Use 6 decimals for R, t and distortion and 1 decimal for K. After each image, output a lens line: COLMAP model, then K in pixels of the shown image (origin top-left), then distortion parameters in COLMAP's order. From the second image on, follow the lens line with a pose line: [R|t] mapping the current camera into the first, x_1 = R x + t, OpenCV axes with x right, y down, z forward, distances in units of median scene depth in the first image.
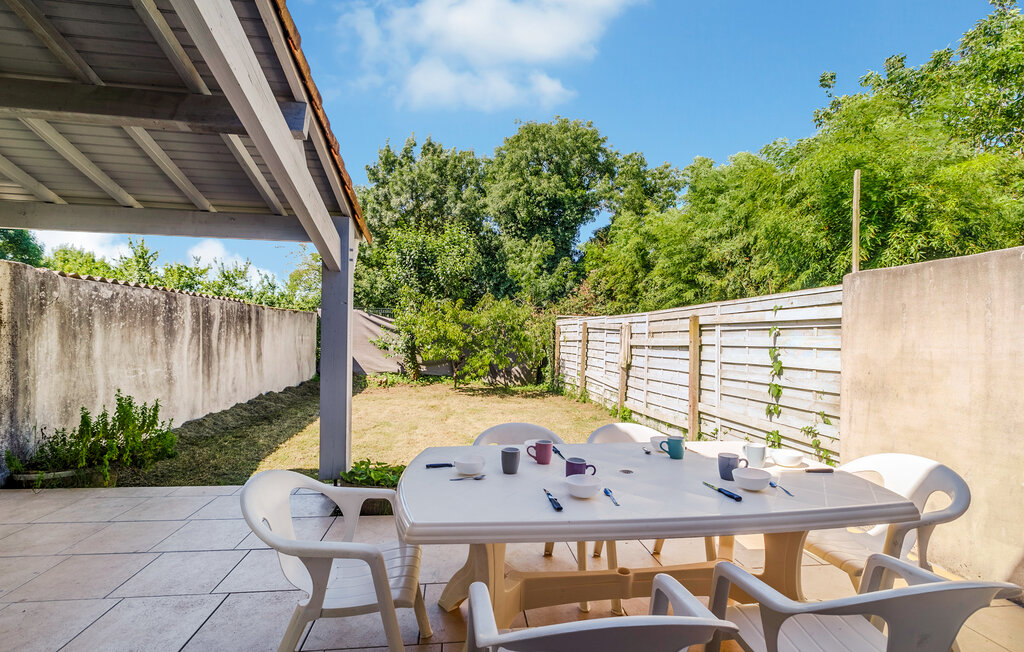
lens RADIAL K [[481.7, 0, 509.3], [0, 481.7, 333.1], [0, 0, 1]] dist [0.003752, 0.000669]
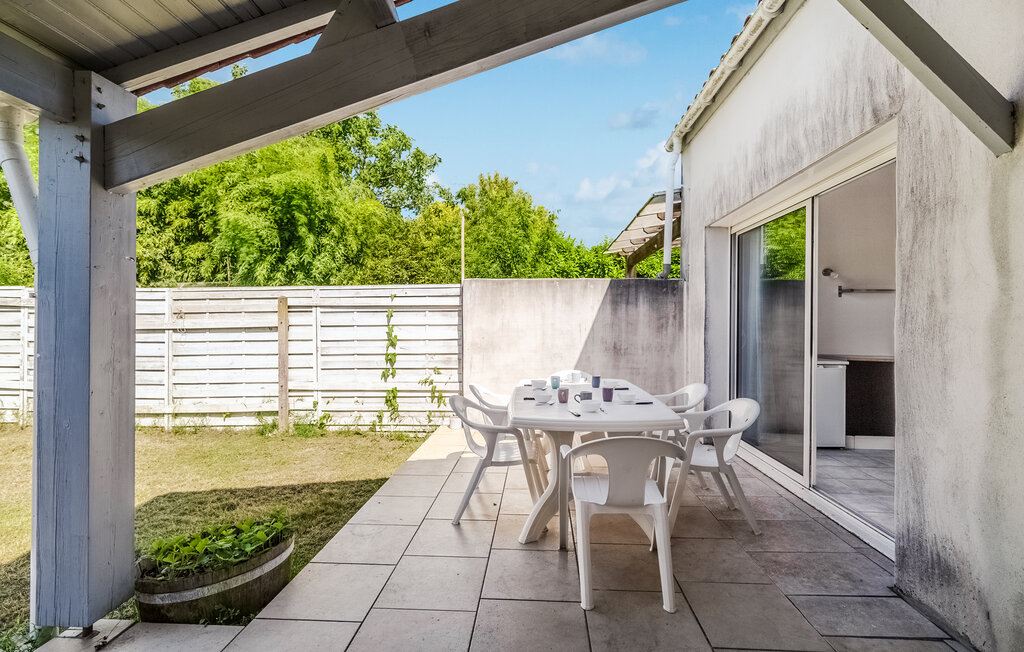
lens RADIAL K [[481.7, 0, 522.2], [0, 481.7, 320.0], [0, 0, 1]] dist [0.003752, 0.000669]
pose [[0.131959, -0.004839, 0.991243, -0.713799], [-0.005139, 0.999971, 0.005566, 0.005597], [-0.991242, -0.005828, 0.131931, 0.467356]]
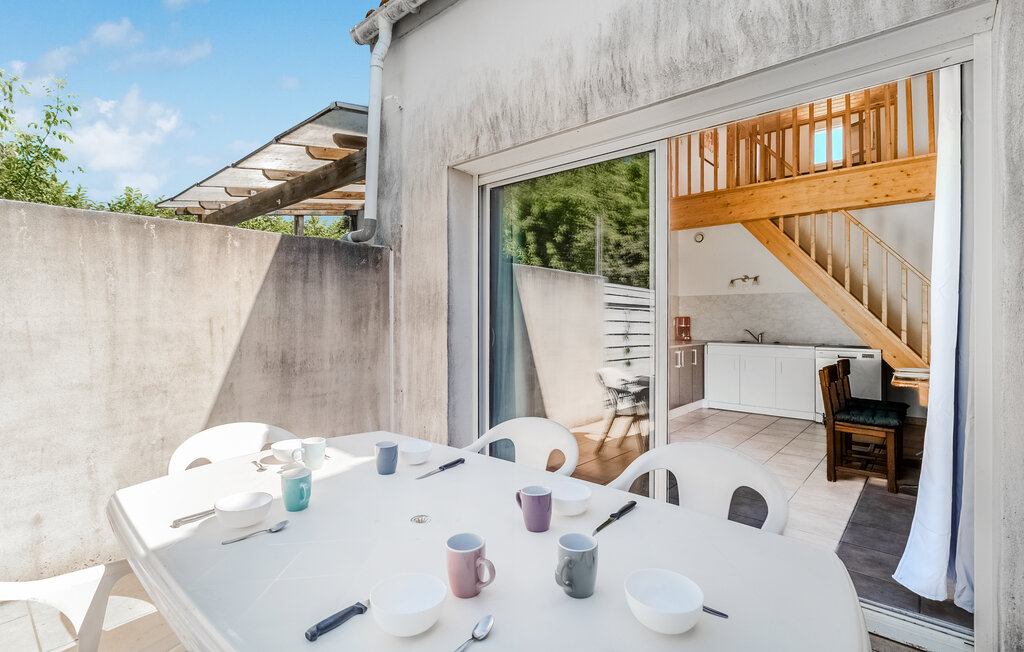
lens RADIAL K [[481.7, 0, 506.1], [0, 481.7, 316.7], [0, 0, 1]] dist [0.003752, 0.000669]
pose [[-0.685955, -0.012260, 0.727540, -0.129360], [-0.007827, 0.999925, 0.009471, 0.011712], [-0.727602, 0.000802, -0.686000, 0.633278]]
